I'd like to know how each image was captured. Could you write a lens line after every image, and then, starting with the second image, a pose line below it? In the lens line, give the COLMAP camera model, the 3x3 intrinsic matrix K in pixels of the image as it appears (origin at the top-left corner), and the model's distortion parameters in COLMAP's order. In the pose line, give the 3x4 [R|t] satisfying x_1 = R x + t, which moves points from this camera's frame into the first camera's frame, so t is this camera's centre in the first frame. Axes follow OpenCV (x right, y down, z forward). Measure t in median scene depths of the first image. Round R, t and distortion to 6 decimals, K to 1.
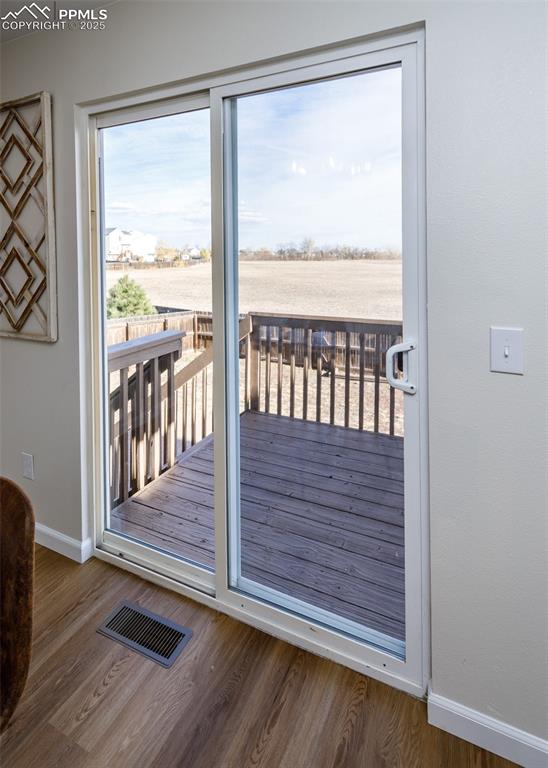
lens RADIAL K [[395.6, 0, 289.2], [0, 395.6, 253.6], [0, 0, 1]] dist [0.009746, -0.005751]
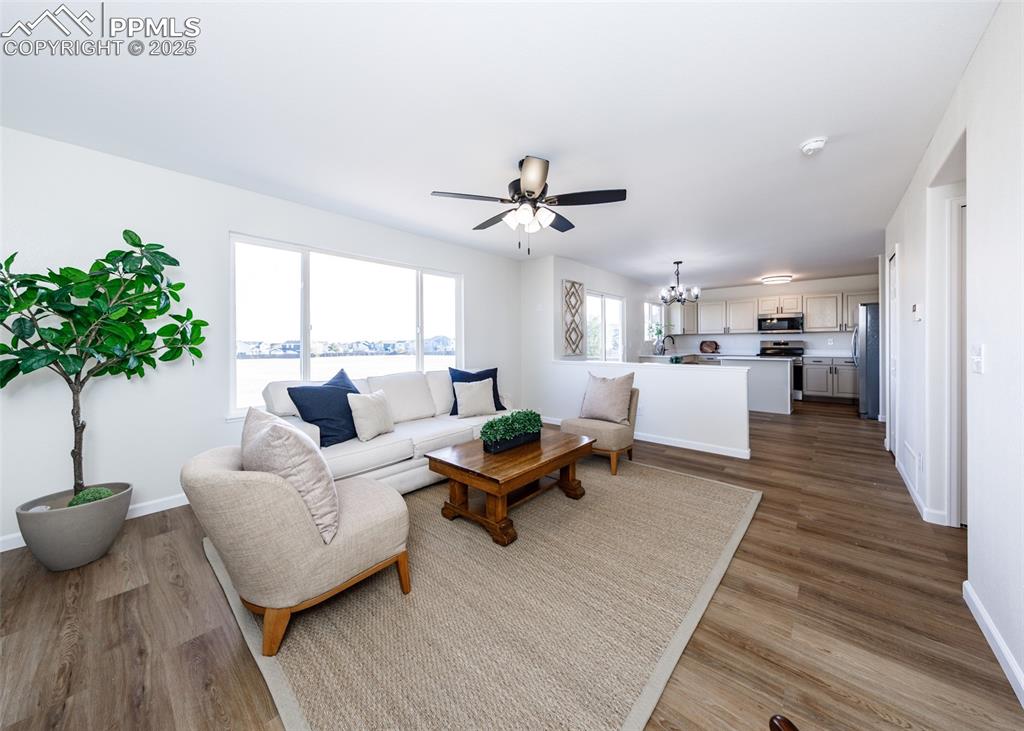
lens RADIAL K [[369.0, 0, 516.5], [0, 369.0, 348.4], [0, 0, 1]] dist [0.005318, -0.000341]
pose [[0.279618, -0.003249, 0.960106, -0.456454], [0.006778, 0.999976, 0.001410, 0.019203], [-0.960087, 0.006113, 0.279633, 0.075800]]
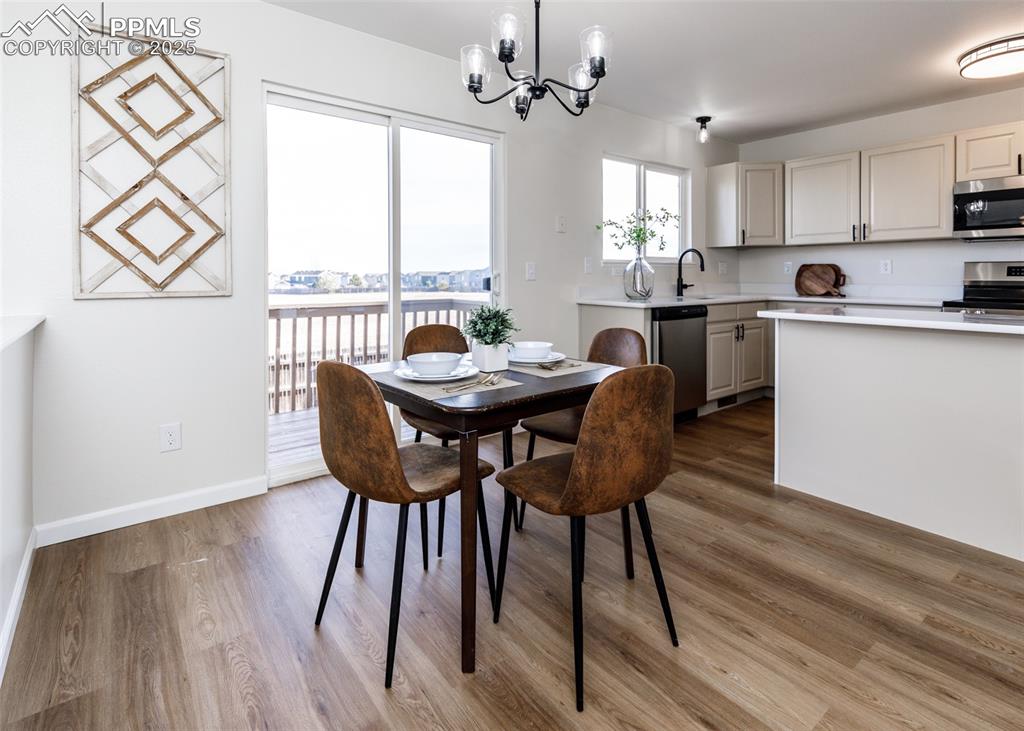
lens RADIAL K [[527.4, 0, 532.2], [0, 527.4, 277.7], [0, 0, 1]] dist [0.009746, -0.005751]
pose [[0.445179, 0.010902, 0.895375, -0.172856], [-0.002310, 0.999937, -0.011027, 0.022176], [-0.895439, 0.002841, 0.445176, -0.038105]]
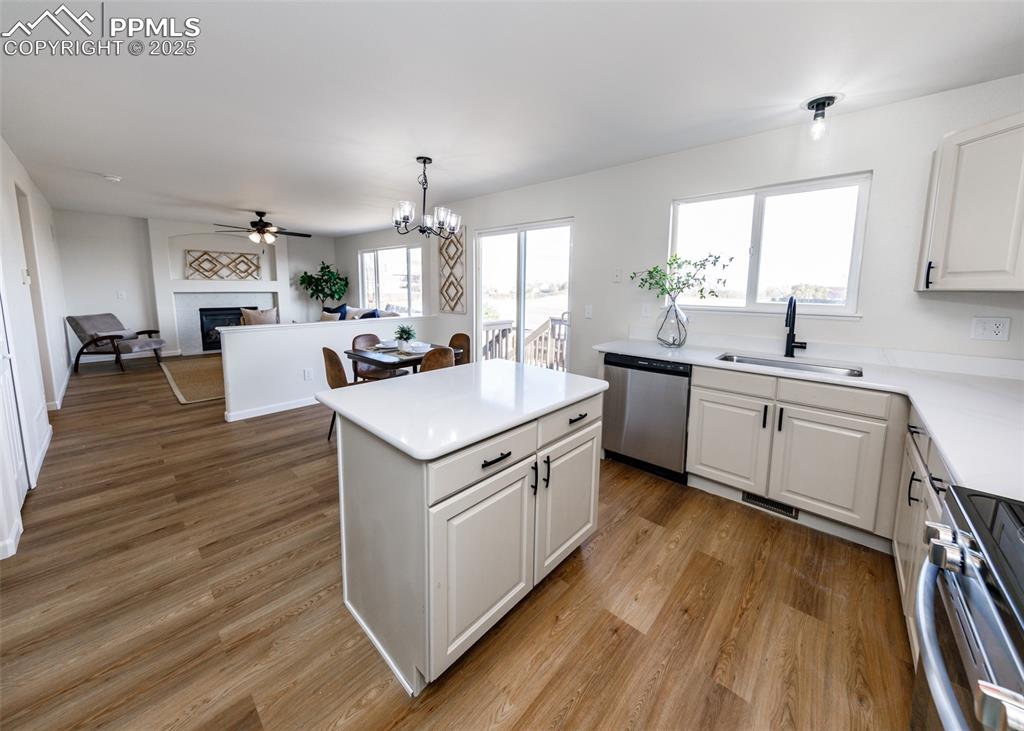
lens RADIAL K [[369.0, 0, 515.3], [0, 369.0, 325.6], [0, 0, 1]] dist [0.005318, -0.000341]
pose [[0.950469, 0.057163, -0.305518, 0.066085], [-0.026092, 0.994147, 0.104836, 0.002167], [0.309723, -0.091672, 0.946397, -0.164666]]
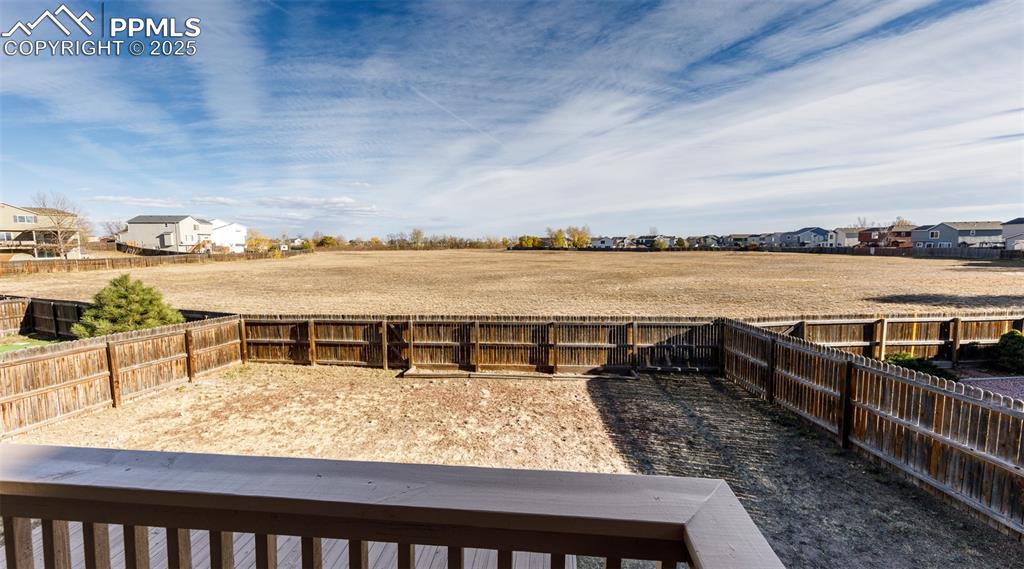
lens RADIAL K [[337.1, 0, 523.9], [0, 337.1, 259.0], [0, 0, 1]] dist [0.008687, -0.000169]
pose [[0.941158, -0.019217, 0.337419, 0.083035], [0.003517, 0.998885, 0.047081, -0.003765], [-0.337948, -0.043124, 0.940176, 0.133002]]
